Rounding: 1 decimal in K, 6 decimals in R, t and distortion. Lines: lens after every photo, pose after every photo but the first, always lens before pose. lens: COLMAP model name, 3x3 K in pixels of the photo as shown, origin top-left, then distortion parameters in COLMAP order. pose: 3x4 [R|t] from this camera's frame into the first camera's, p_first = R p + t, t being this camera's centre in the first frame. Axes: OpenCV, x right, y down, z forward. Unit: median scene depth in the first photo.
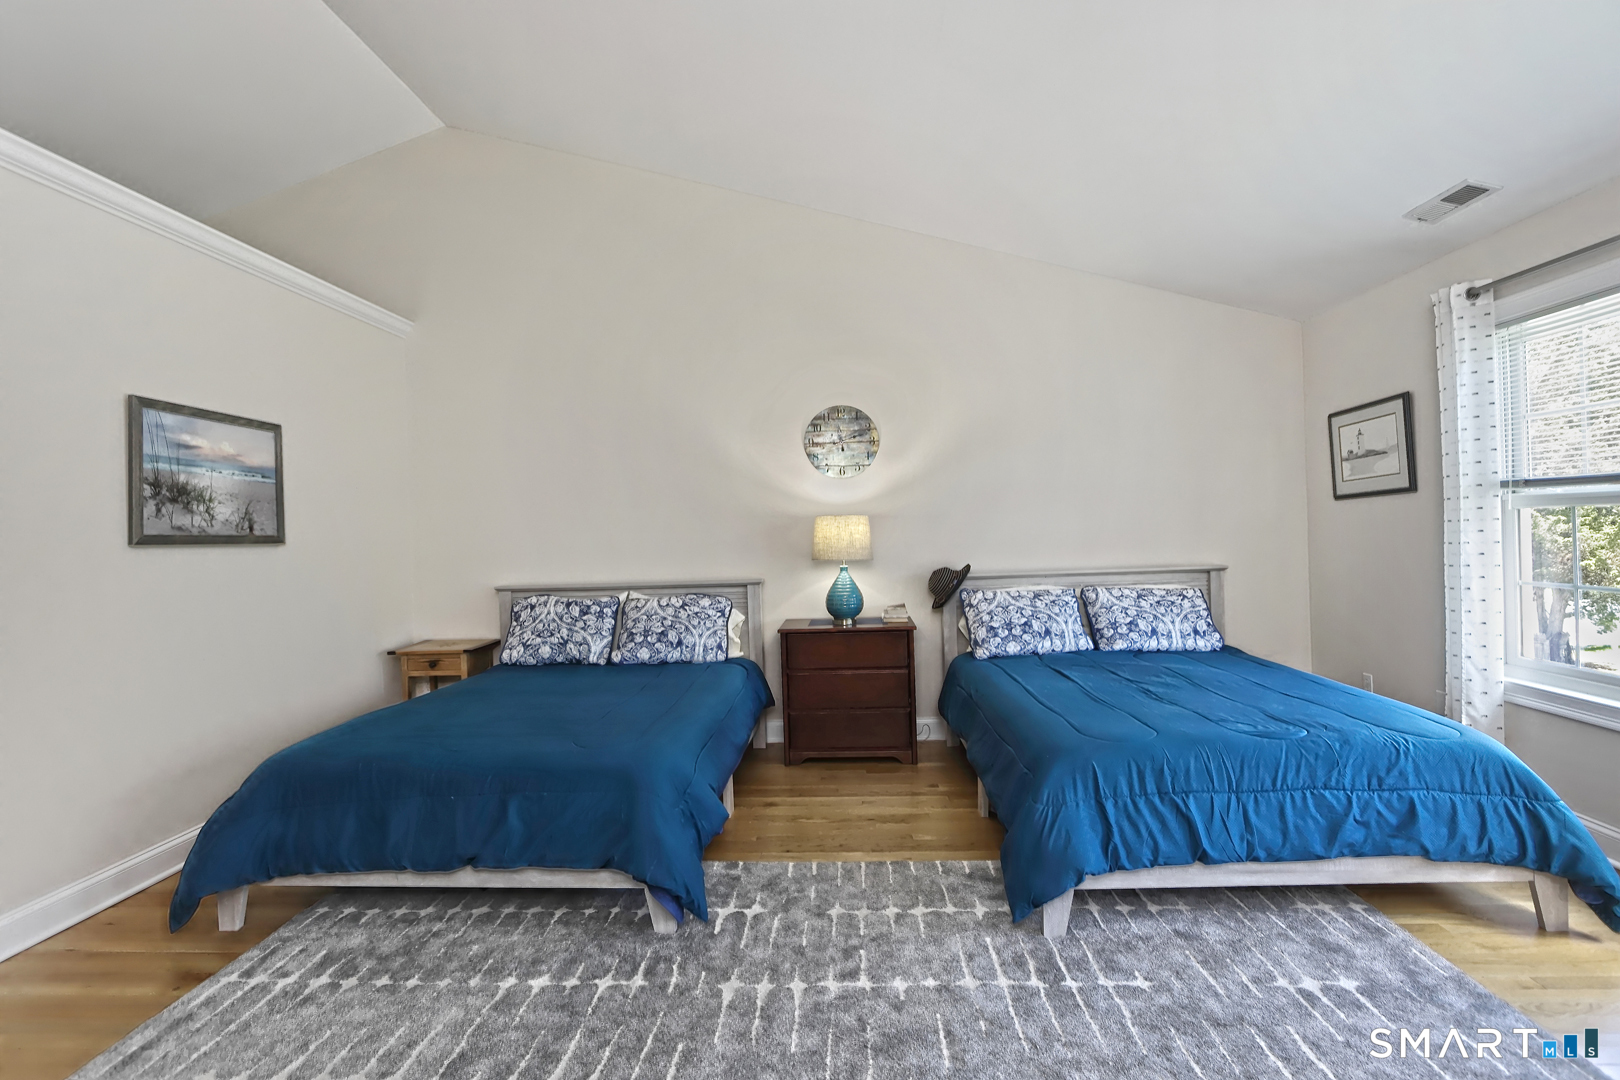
lens RADIAL K [[774.3, 0, 783.6], [0, 774.3, 542.4], [0, 0, 1]] dist [-0.016642, 0.001221]
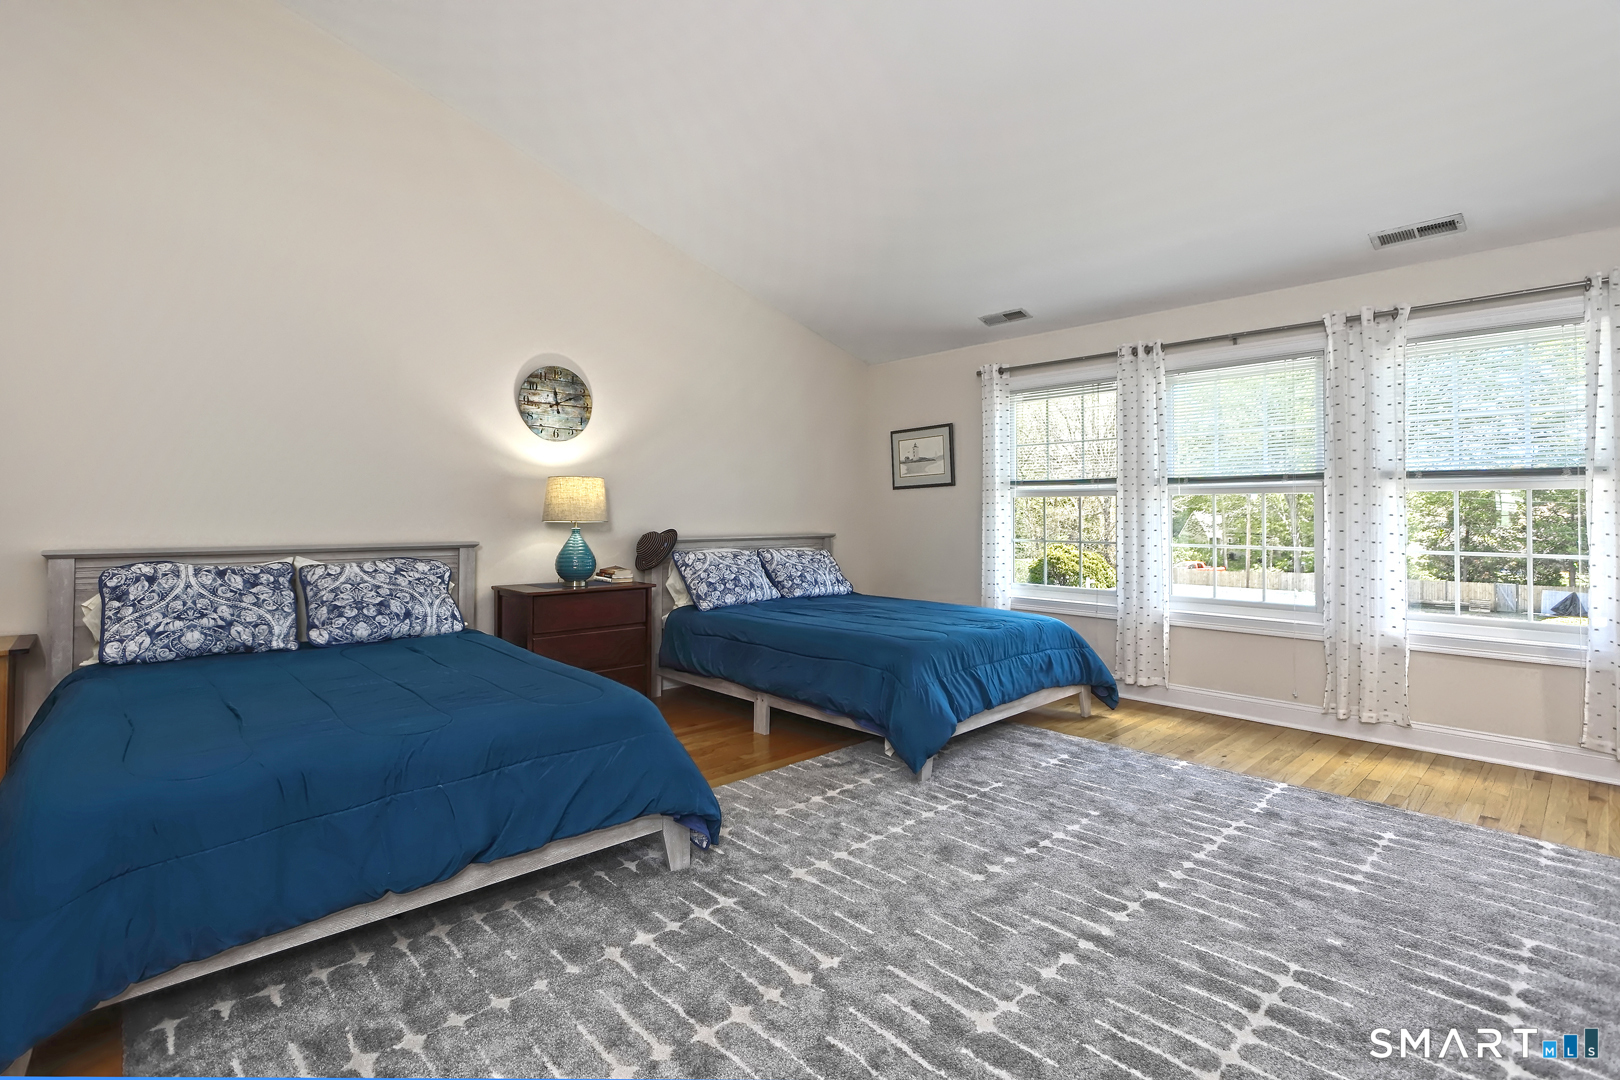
lens RADIAL K [[774.2, 0, 817.0], [0, 774.2, 507.5], [0, 0, 1]] dist [-0.014311, 0.000373]
pose [[0.670386, 0.041836, 0.740832, -0.539888], [-0.014748, 0.998963, -0.043068, 0.050852], [-0.741866, 0.017946, 0.670308, 0.123755]]
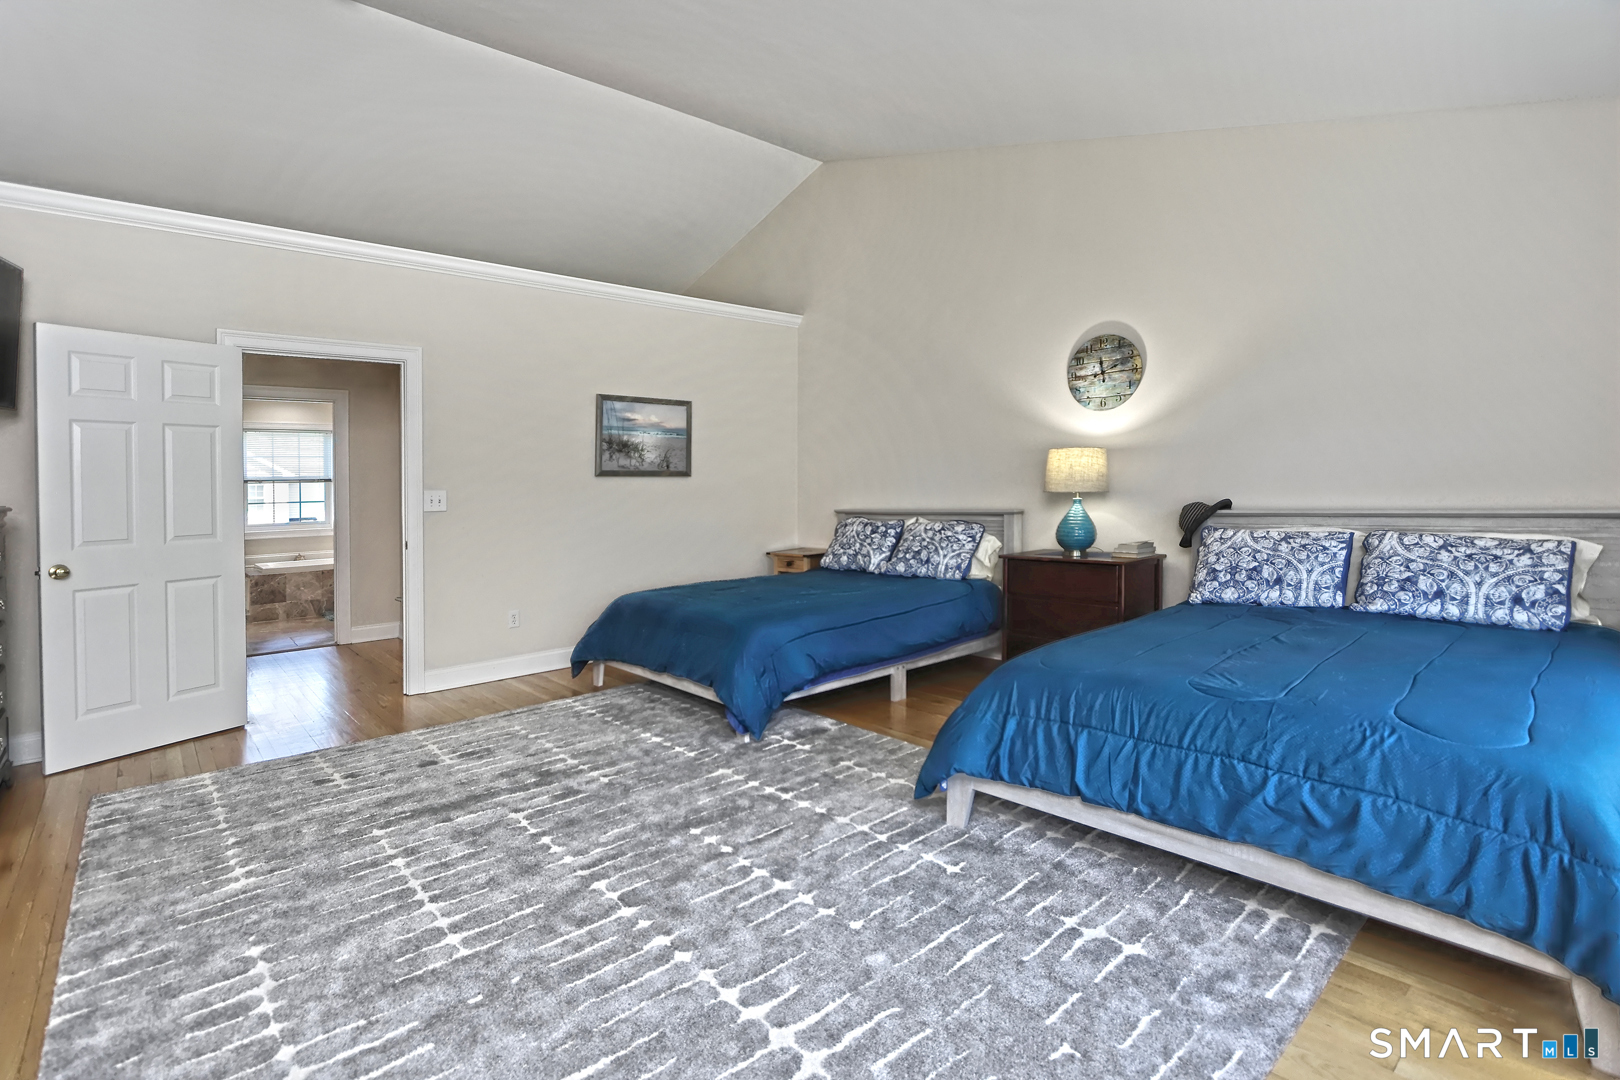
lens RADIAL K [[751.0, 0, 749.8], [0, 751.0, 485.5], [0, 0, 1]] dist [-0.003800, -0.000324]
pose [[0.685333, 0.007512, -0.728191, 0.594265], [-0.003427, 0.999969, 0.007090, 0.010152], [0.728222, -0.002363, 0.685337, 0.029172]]
